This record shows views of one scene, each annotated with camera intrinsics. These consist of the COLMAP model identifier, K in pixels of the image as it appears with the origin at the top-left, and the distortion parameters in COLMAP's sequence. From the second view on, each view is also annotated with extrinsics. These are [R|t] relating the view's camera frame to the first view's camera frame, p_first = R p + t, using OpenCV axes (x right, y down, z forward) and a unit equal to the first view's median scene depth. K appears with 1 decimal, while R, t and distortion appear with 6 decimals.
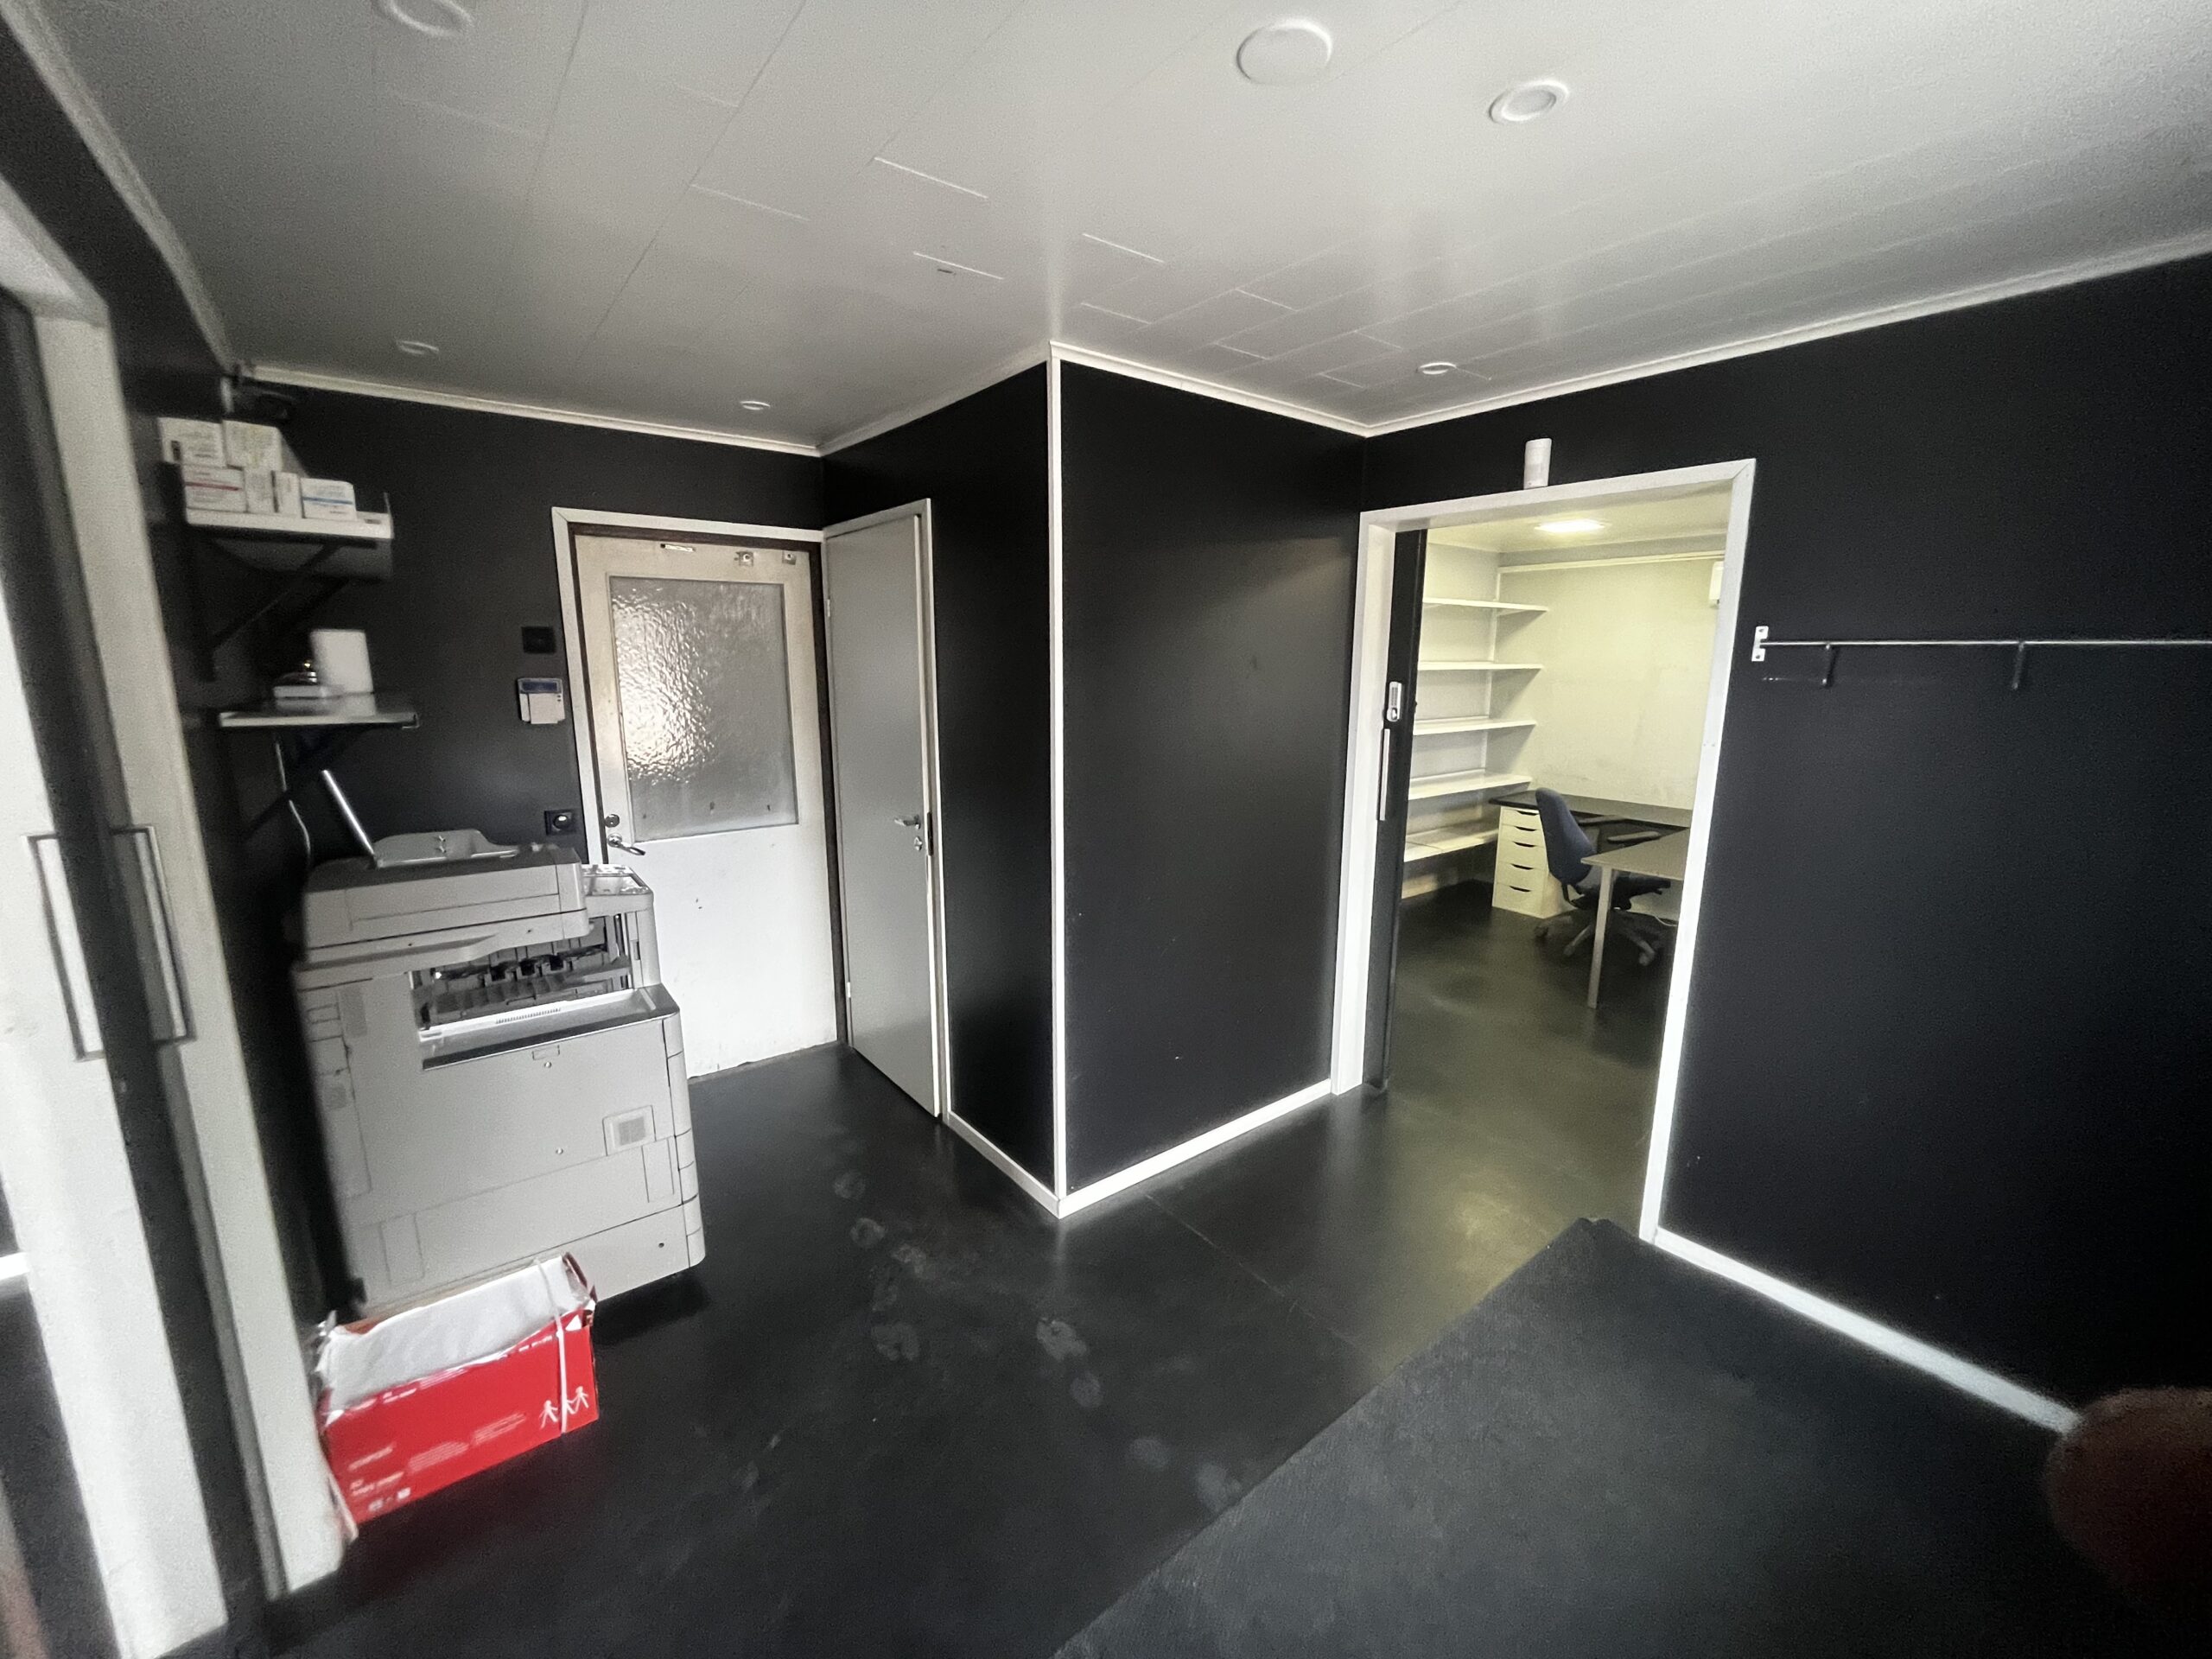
lens RADIAL K [[894.1, 0, 1105.9], [0, 894.1, 824.7], [0, 0, 1]] dist [-0.000249, -0.000004]
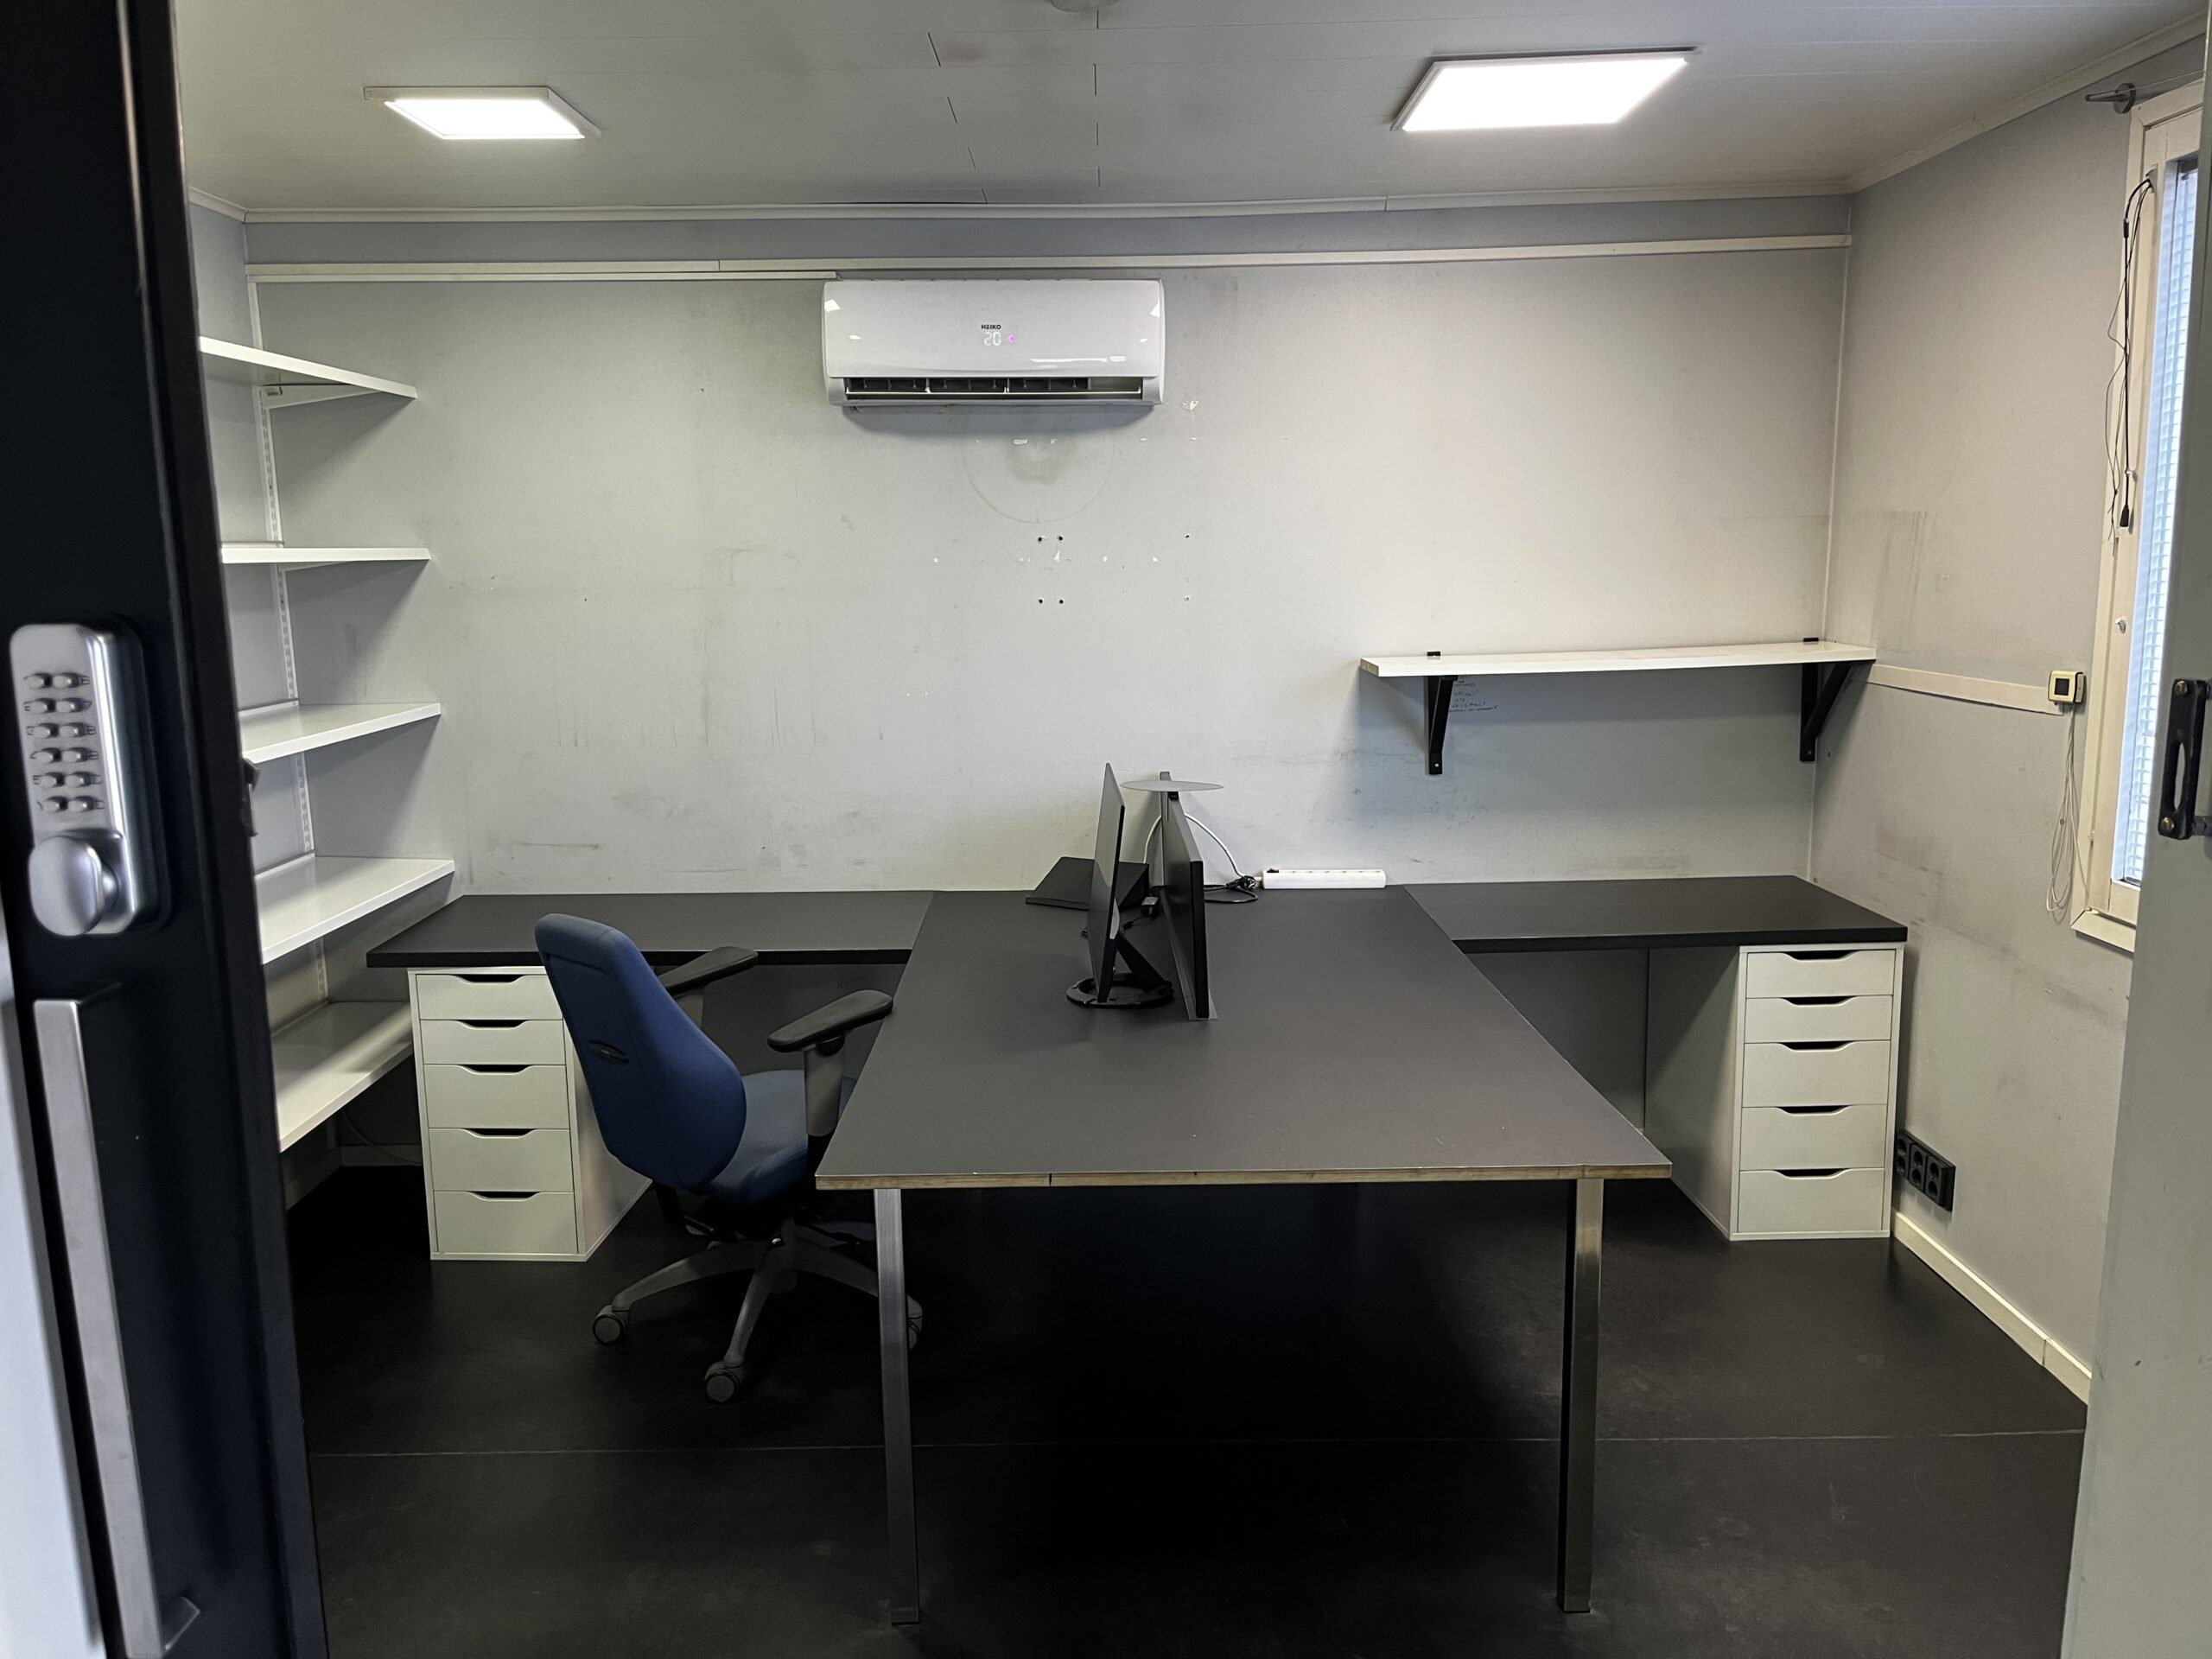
lens RADIAL K [[1678.0, 0, 1103.5], [0, 1678.0, 819.0], [0, 0, 1]] dist [0.051175, 0.000806]
pose [[0.618454, -0.142227, 0.772843, 0.121930], [0.164732, 0.985097, 0.049464, -0.065614], [-0.768360, 0.096721, 0.632667, 0.399278]]
